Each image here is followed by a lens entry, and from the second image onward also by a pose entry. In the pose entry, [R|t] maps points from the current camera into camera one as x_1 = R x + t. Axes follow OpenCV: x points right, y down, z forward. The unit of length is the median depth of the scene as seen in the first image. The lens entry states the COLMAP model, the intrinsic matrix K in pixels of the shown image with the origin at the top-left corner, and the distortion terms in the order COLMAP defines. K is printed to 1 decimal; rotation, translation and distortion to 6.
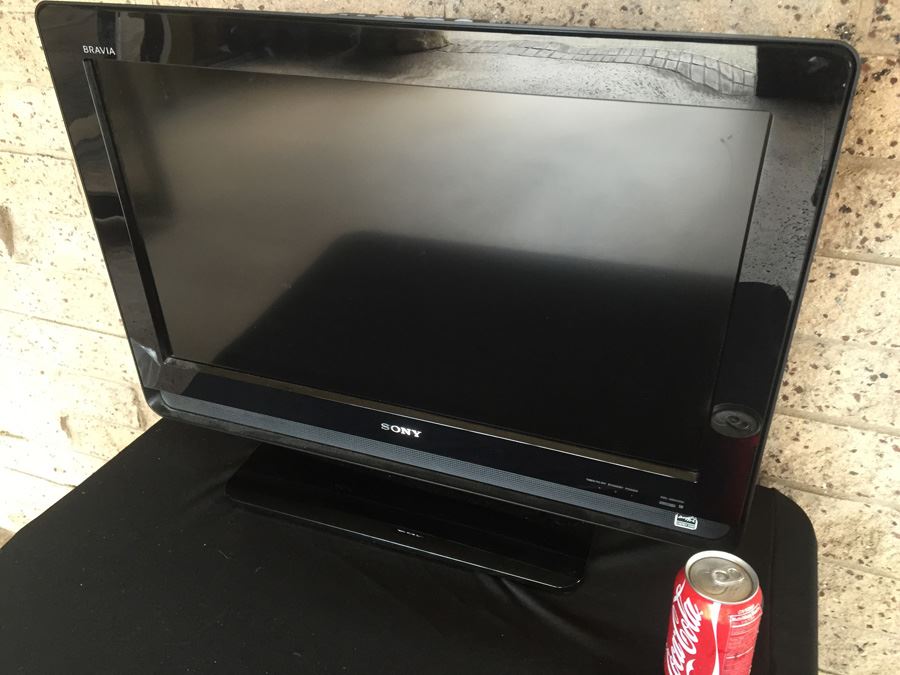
lens RADIAL K [[777.8, 0, 450.0], [0, 777.8, 337.5], [0, 0, 1]] dist [0.089219, -0.150280]
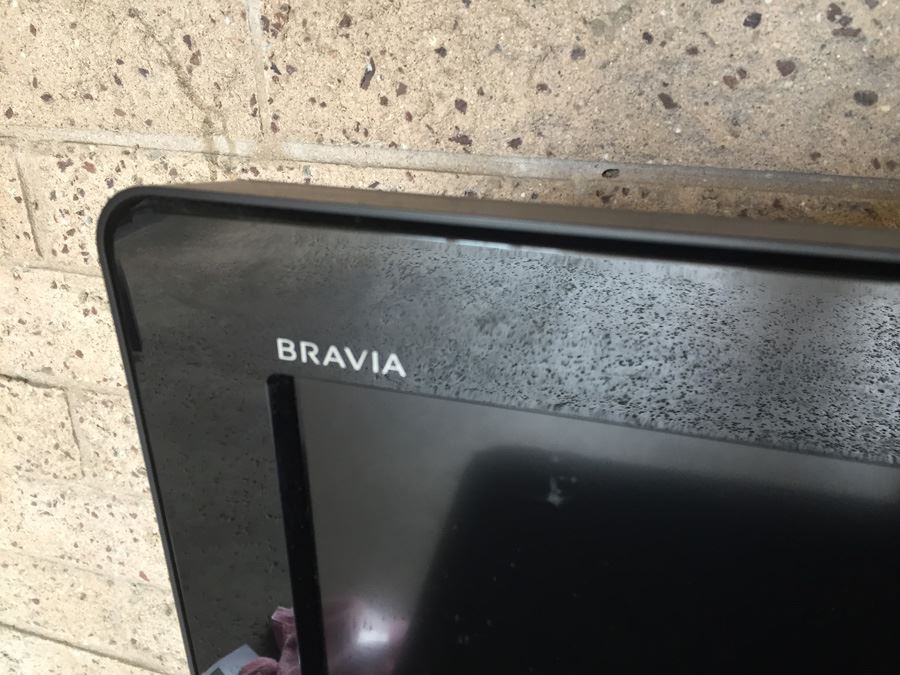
lens RADIAL K [[777.8, 0, 450.0], [0, 777.8, 337.5], [0, 0, 1]] dist [0.089219, -0.150280]
pose [[0.996739, -0.015742, 0.079149, -0.243235], [0.022886, 0.995662, -0.090187, -0.196267], [-0.077386, 0.091704, 0.992775, 0.410161]]
